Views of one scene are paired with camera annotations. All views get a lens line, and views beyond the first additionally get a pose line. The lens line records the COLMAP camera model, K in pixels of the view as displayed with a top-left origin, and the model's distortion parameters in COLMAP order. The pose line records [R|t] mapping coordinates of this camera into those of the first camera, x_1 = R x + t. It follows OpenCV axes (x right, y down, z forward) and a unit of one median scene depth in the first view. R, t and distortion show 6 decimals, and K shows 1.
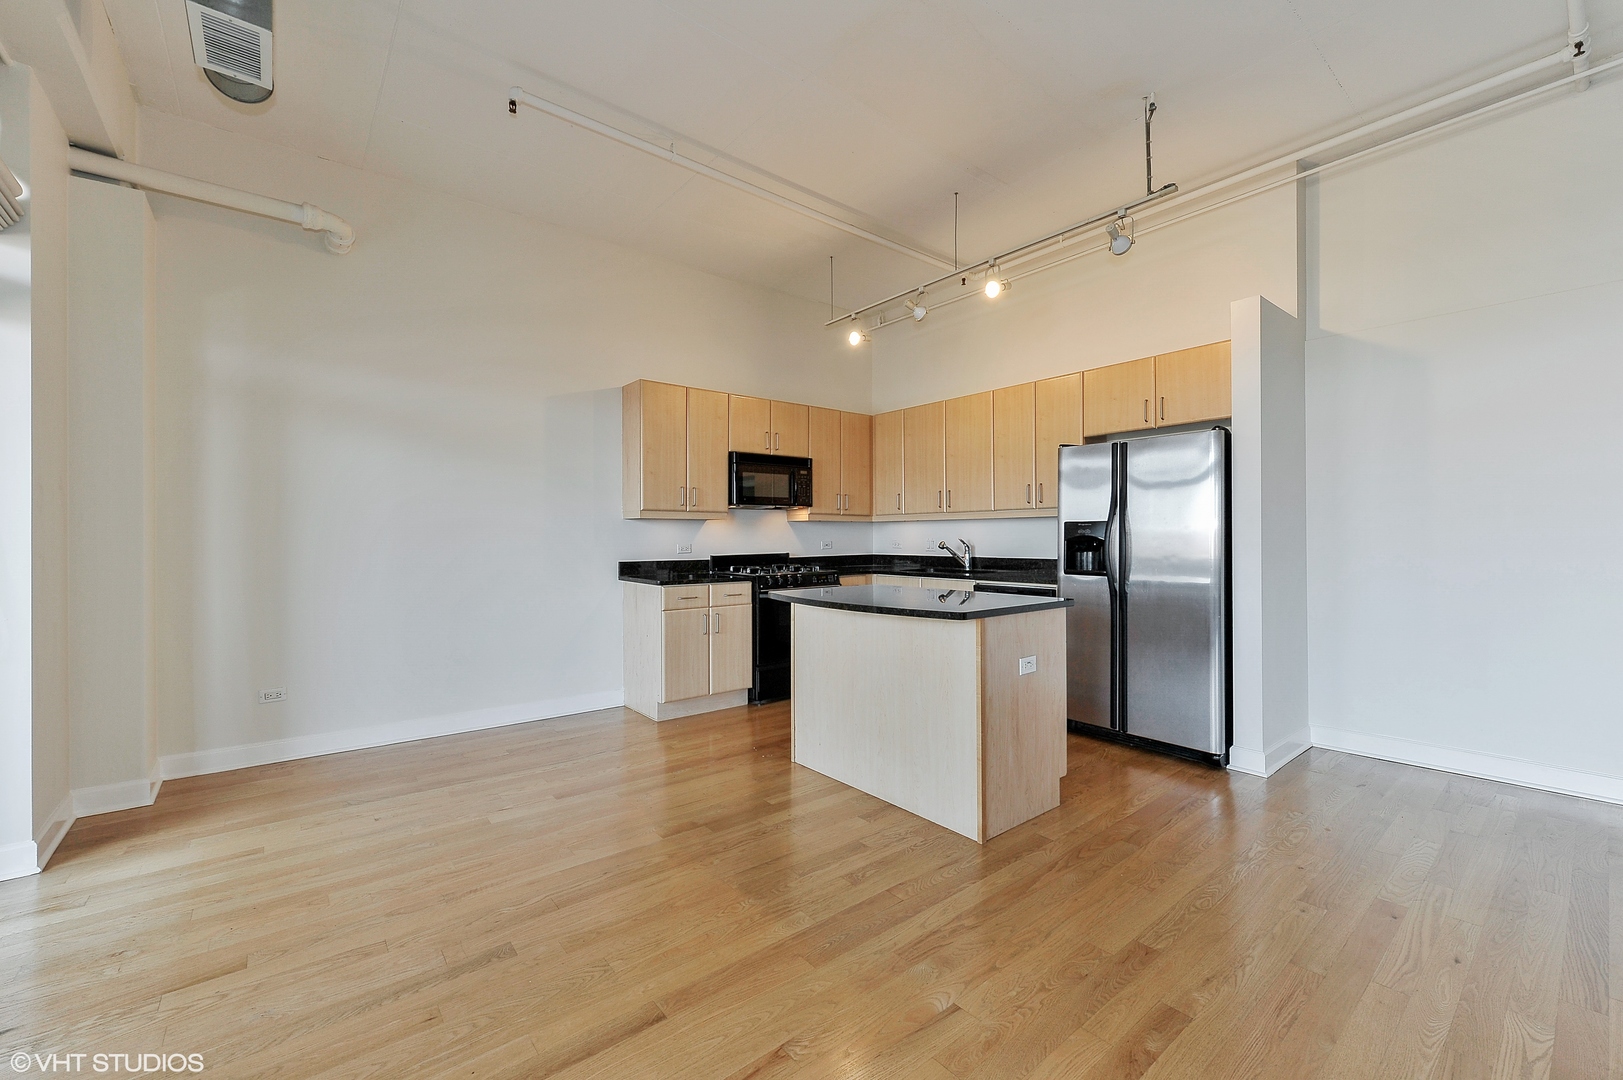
lens RADIAL K [[651.6, 0, 804.8], [0, 651.6, 539.8], [0, 0, 1]] dist [-0.007906, 0.000006]
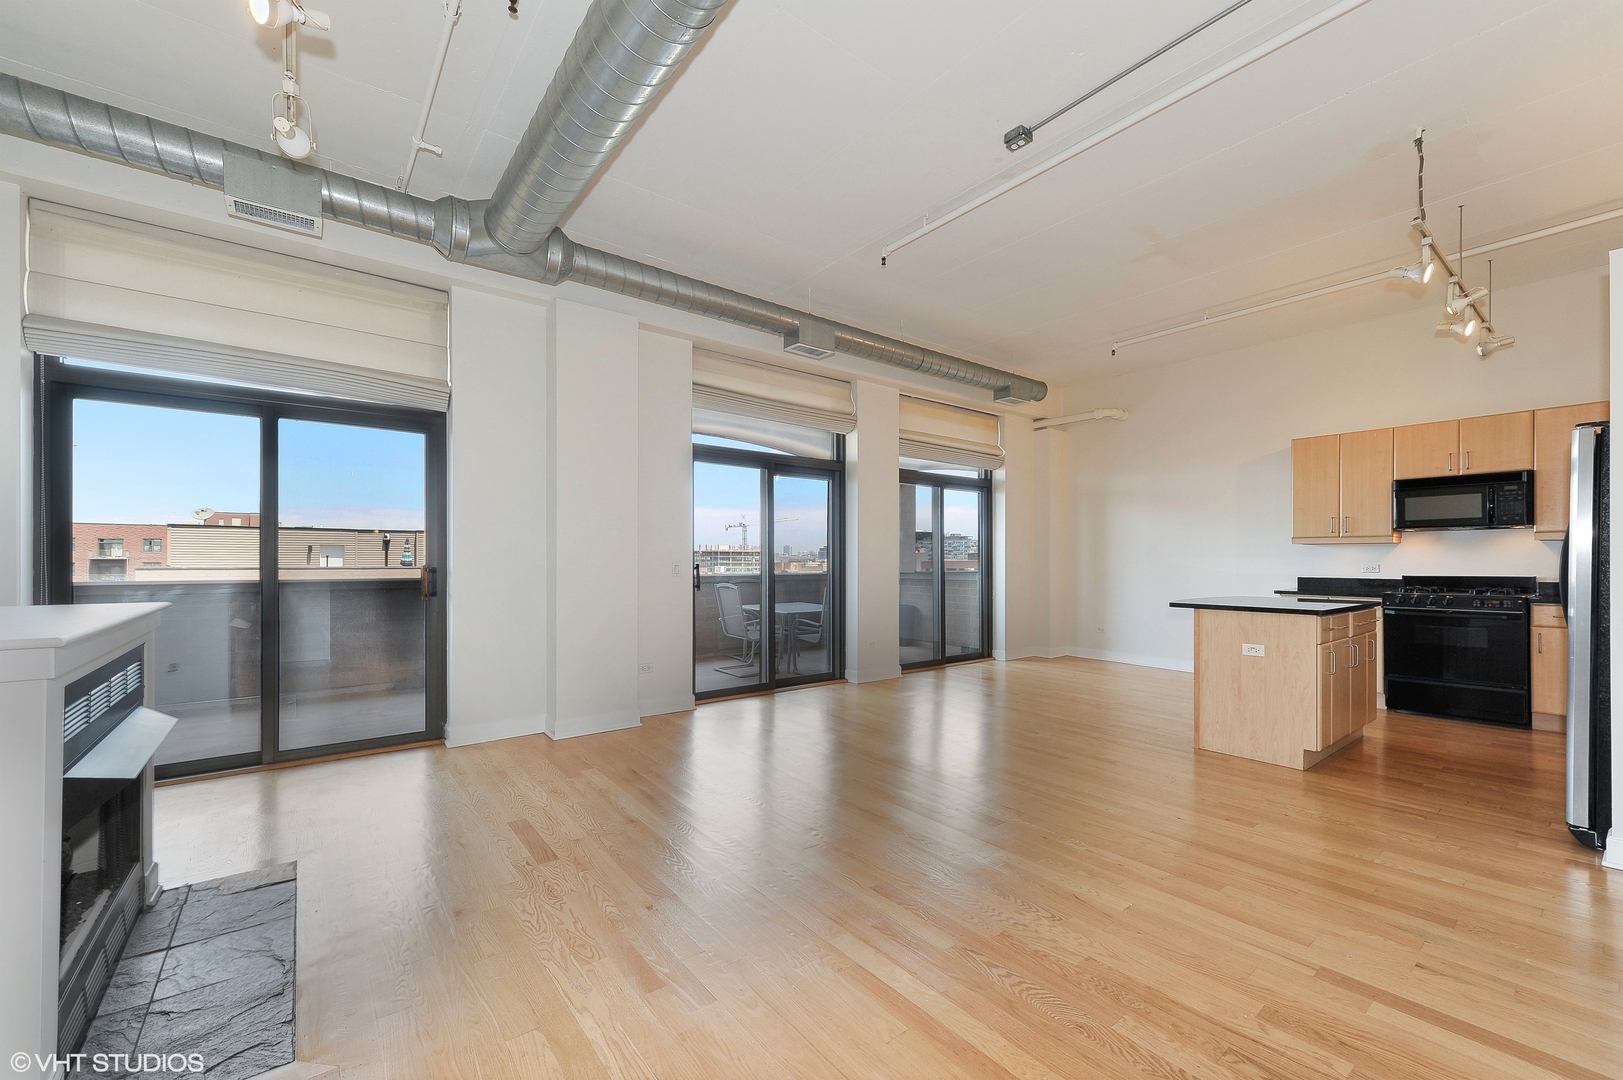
lens RADIAL K [[645.9, 0, 803.4], [0, 645.9, 562.0], [0, 0, 1]] dist [0.002176, -0.000305]
pose [[-0.023907, 0.008600, -0.999677, 1.305115], [-0.003626, 0.999956, 0.008689, -0.005346], [0.999708, 0.003833, -0.023874, 0.038748]]
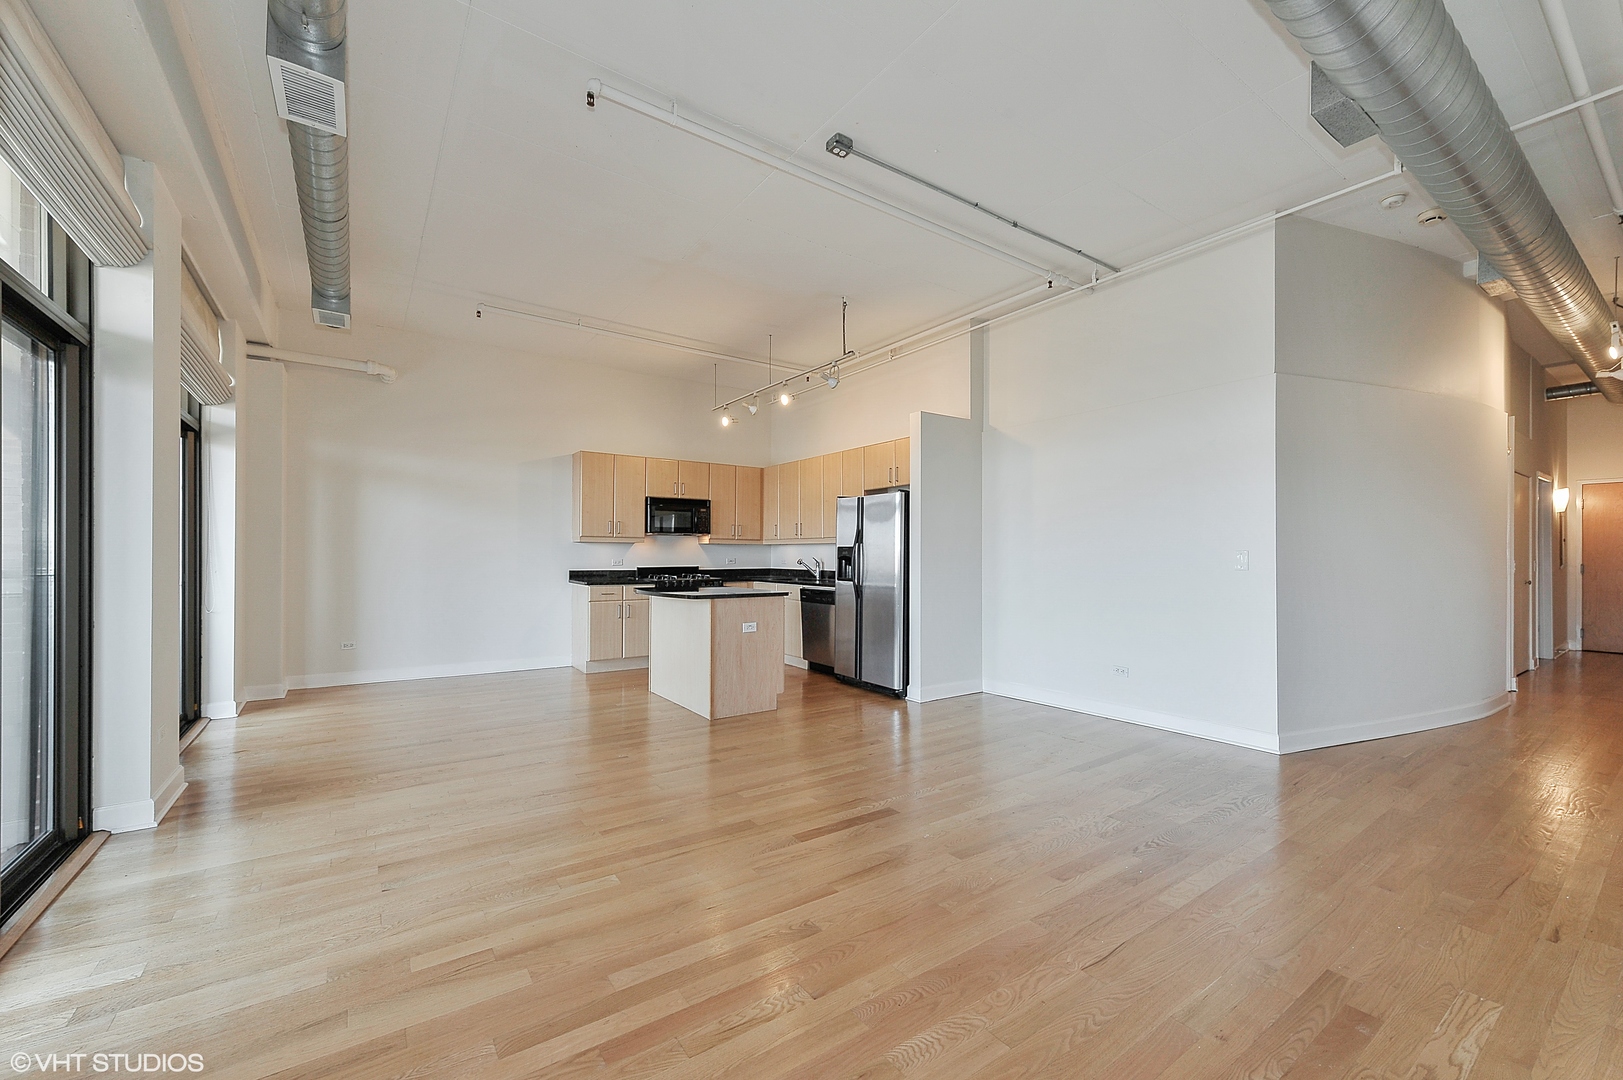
lens RADIAL K [[645.9, 0, 812.0], [0, 645.9, 554.7], [0, 0, 1]] dist [0.002176, -0.000305]
pose [[0.997986, 0.008500, -0.062859, 0.461230], [-0.008788, 0.999952, -0.004296, -0.001483], [0.062820, 0.004840, 0.998013, -0.570596]]
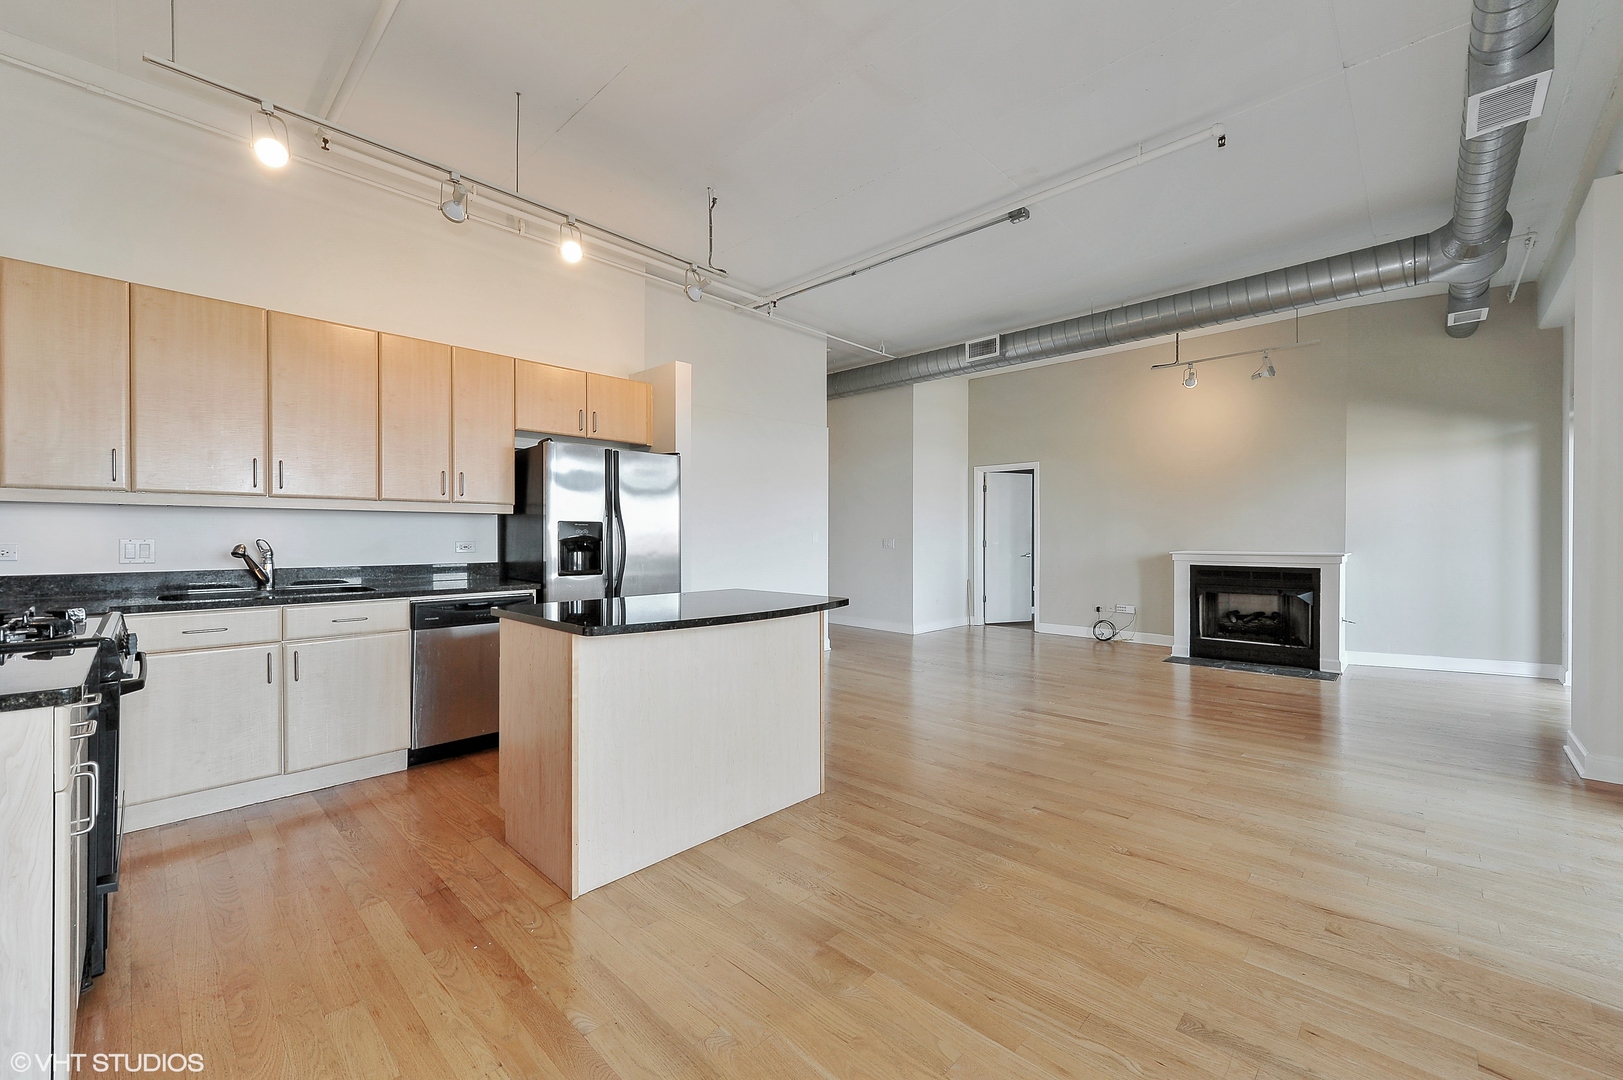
lens RADIAL K [[645.9, 0, 815.4], [0, 645.9, 539.1], [0, 0, 1]] dist [0.002176, -0.000305]
pose [[-0.137478, 0.000349, 0.990505, -0.618076], [0.005004, 0.999987, 0.000342, 0.000332], [-0.990492, 0.005003, -0.137478, 0.803921]]
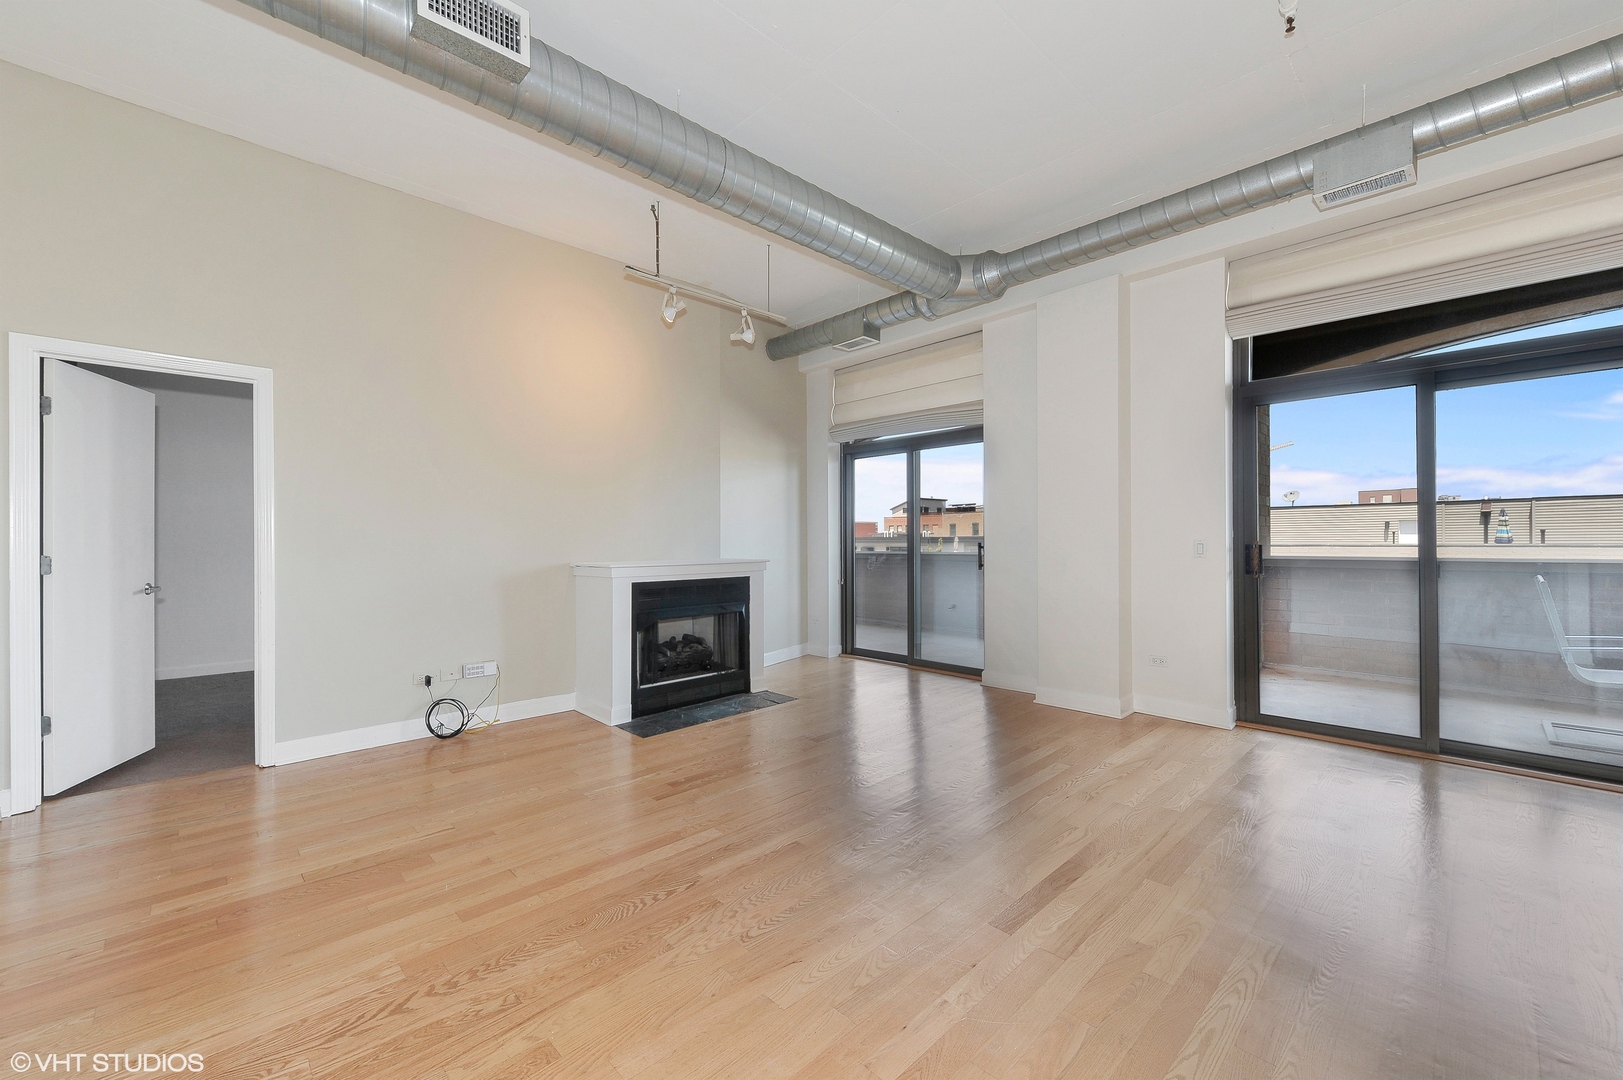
lens RADIAL K [[645.9, 0, 813.6], [0, 645.9, 539.5], [0, 0, 1]] dist [0.002176, -0.000305]
pose [[-0.995308, 0.011068, -0.096125, 0.716504], [0.010794, 0.999936, 0.003369, -0.003842], [0.096156, 0.002316, -0.995364, 0.771504]]
